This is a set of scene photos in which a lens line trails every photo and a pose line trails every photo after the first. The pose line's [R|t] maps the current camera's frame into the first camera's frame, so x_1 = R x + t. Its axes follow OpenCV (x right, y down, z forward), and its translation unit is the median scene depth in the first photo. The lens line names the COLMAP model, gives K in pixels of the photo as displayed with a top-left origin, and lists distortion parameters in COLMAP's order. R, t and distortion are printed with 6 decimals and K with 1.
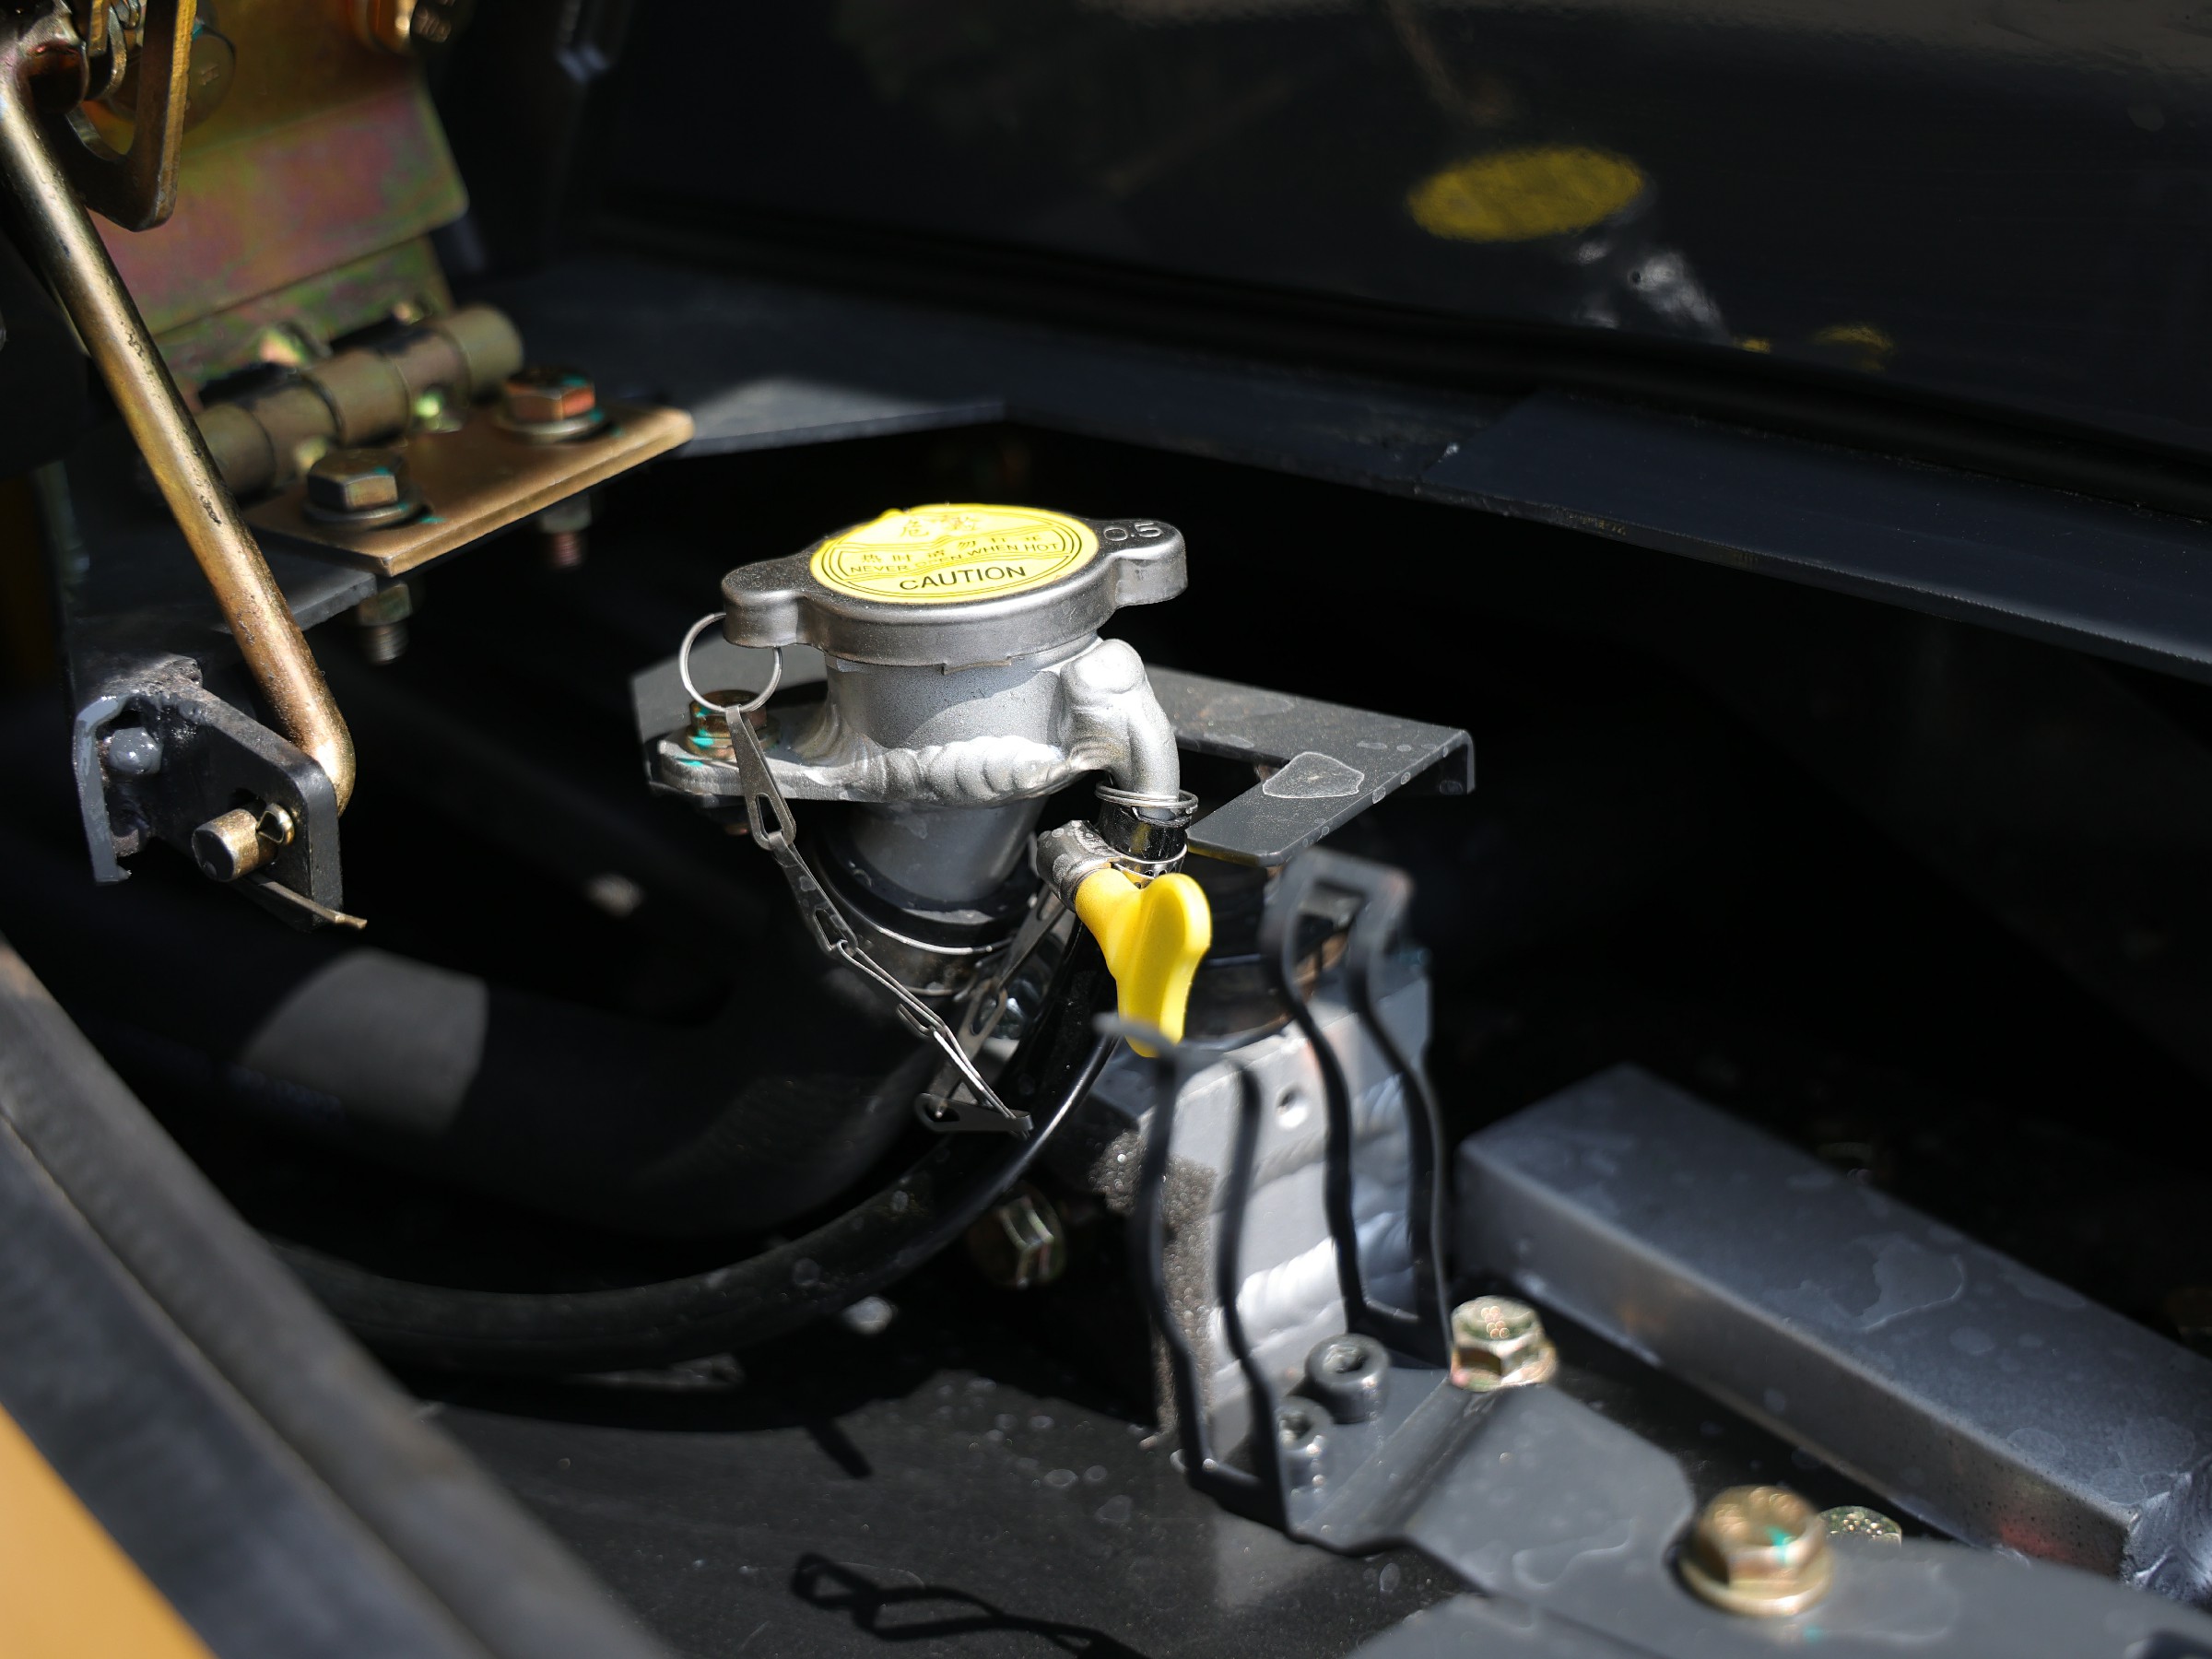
lens RADIAL K [[3464.9, 0, 1106.0], [0, 3464.9, 829.5], [0, 0, 1]] dist [0.116940, -0.047993]
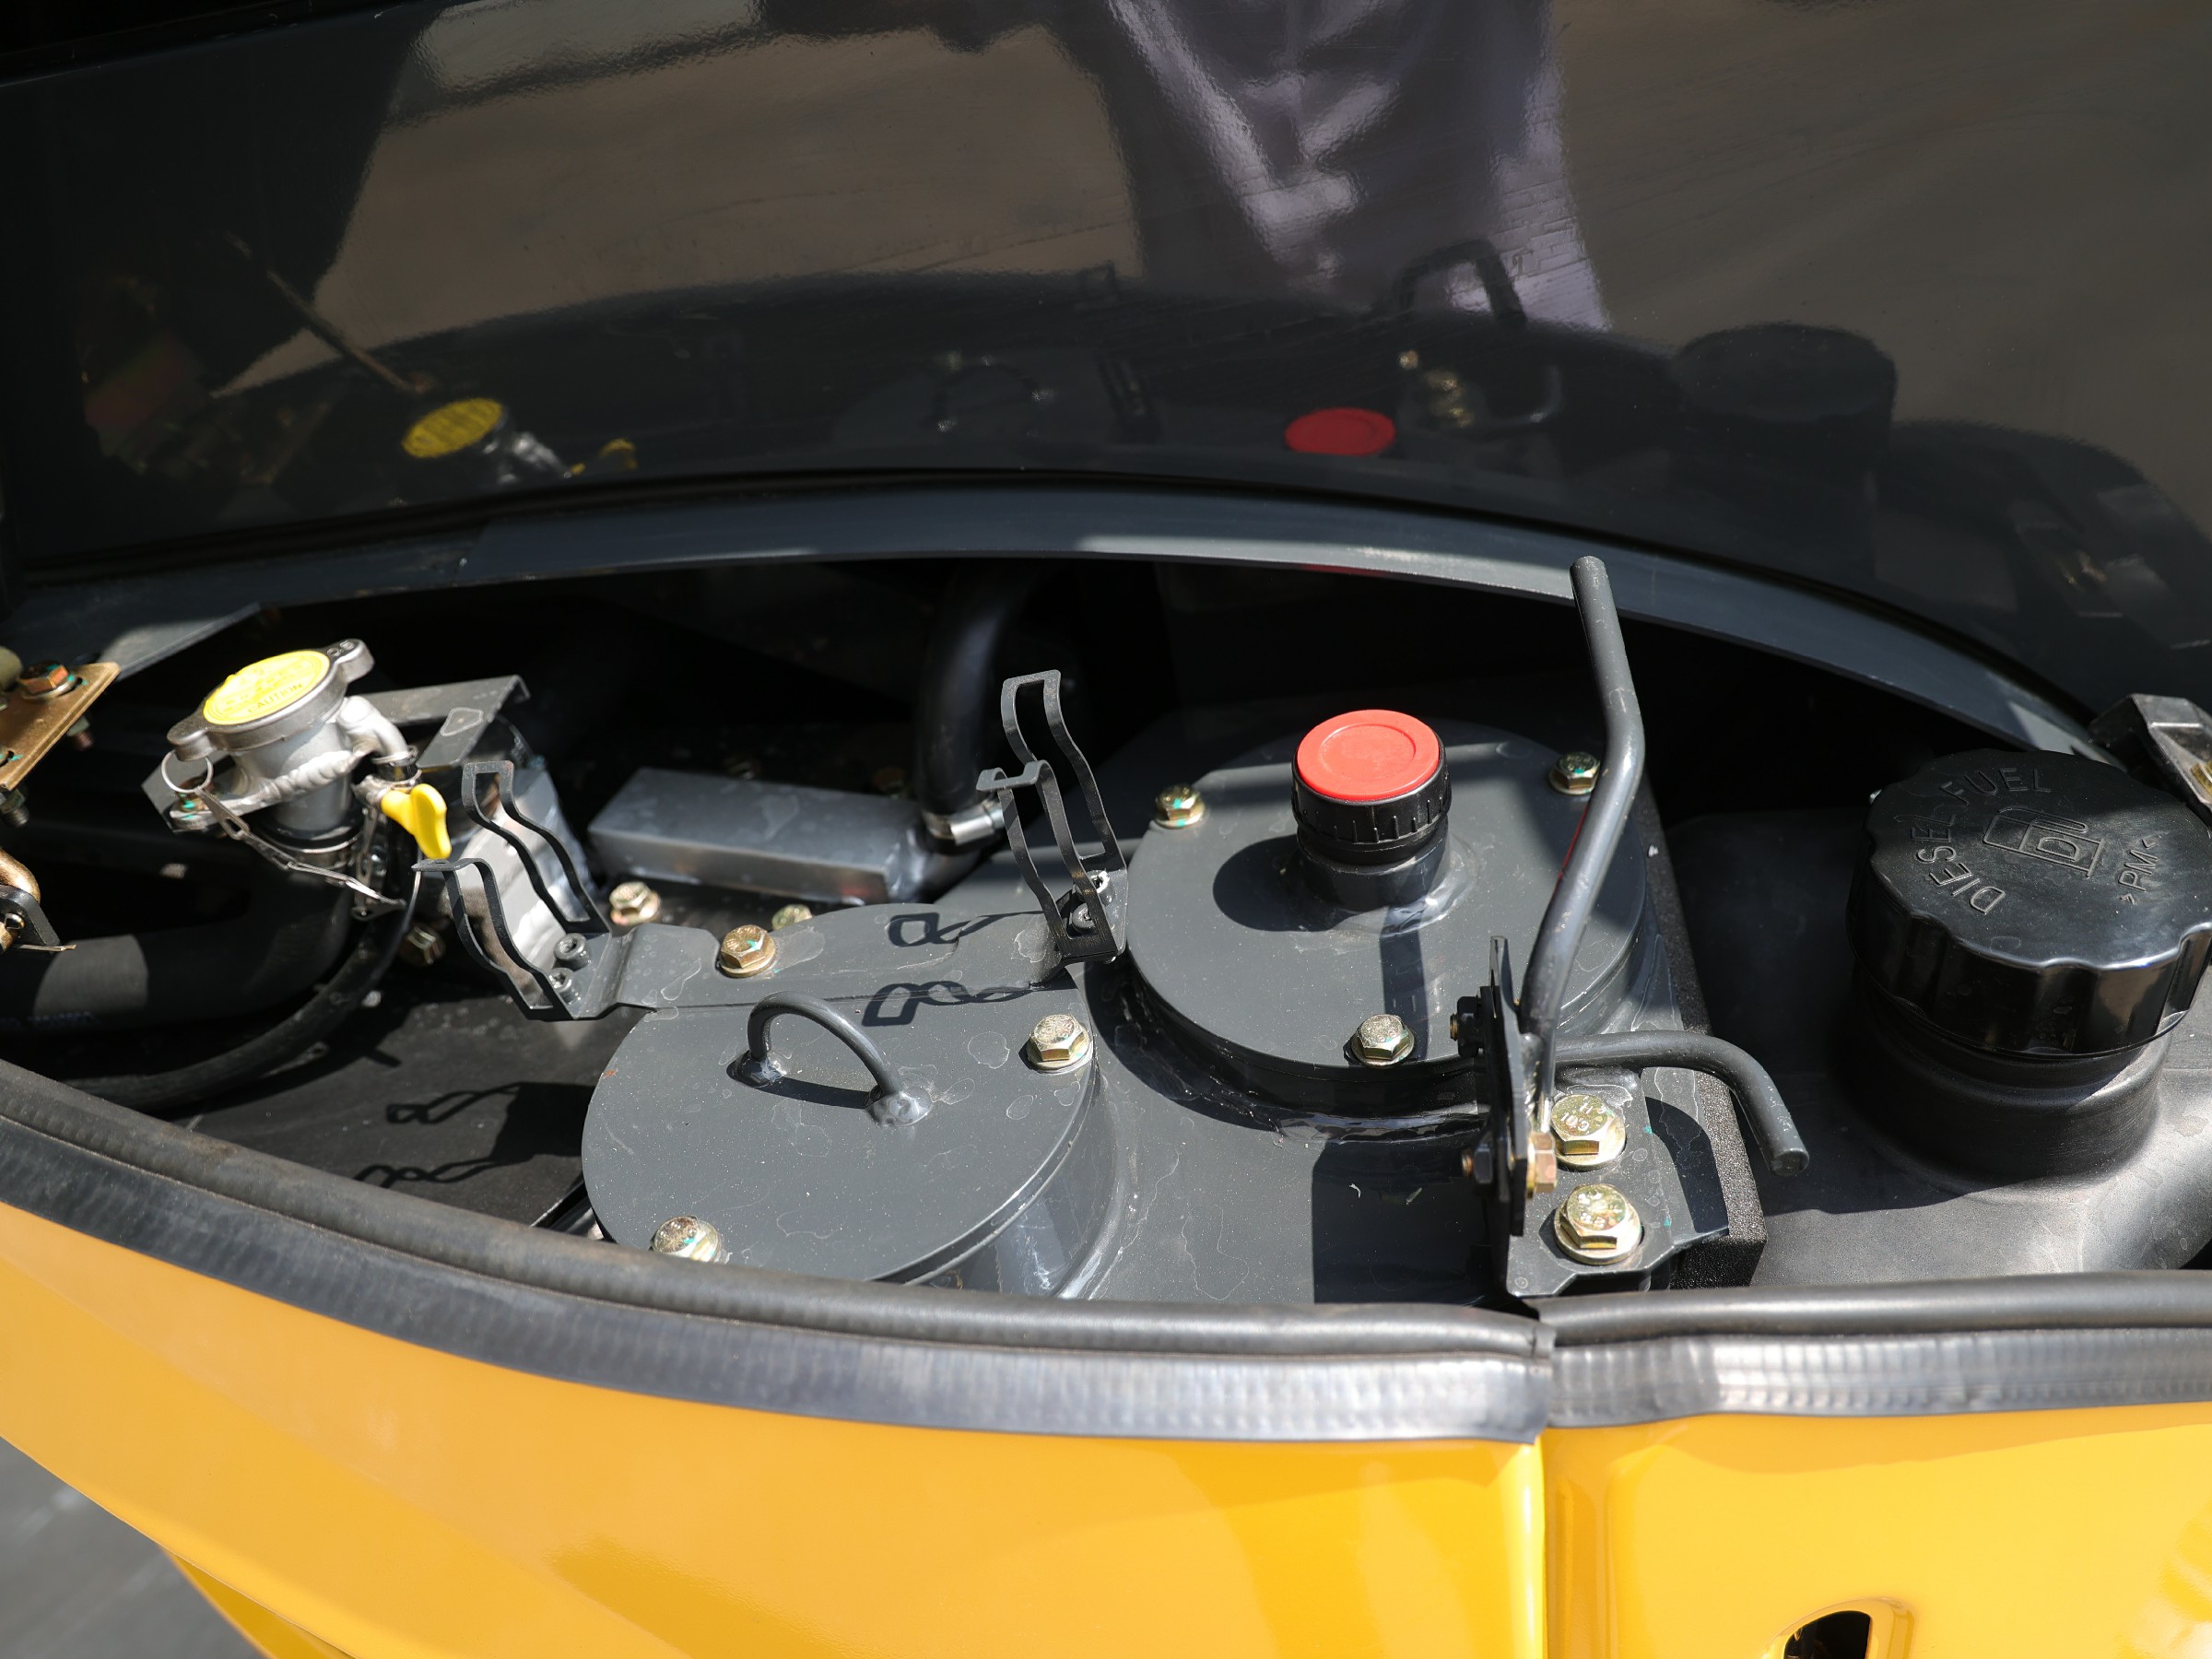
lens RADIAL K [[1684.0, 0, 1106.0], [0, 1684.0, 829.5], [0, 0, 1]] dist [-0.110295, 0.082283]
pose [[0.858738, -0.388828, 0.333738, 0.030758], [0.325745, 0.917004, 0.230204, -0.061093], [-0.395549, -0.088972, 0.914125, -0.188050]]
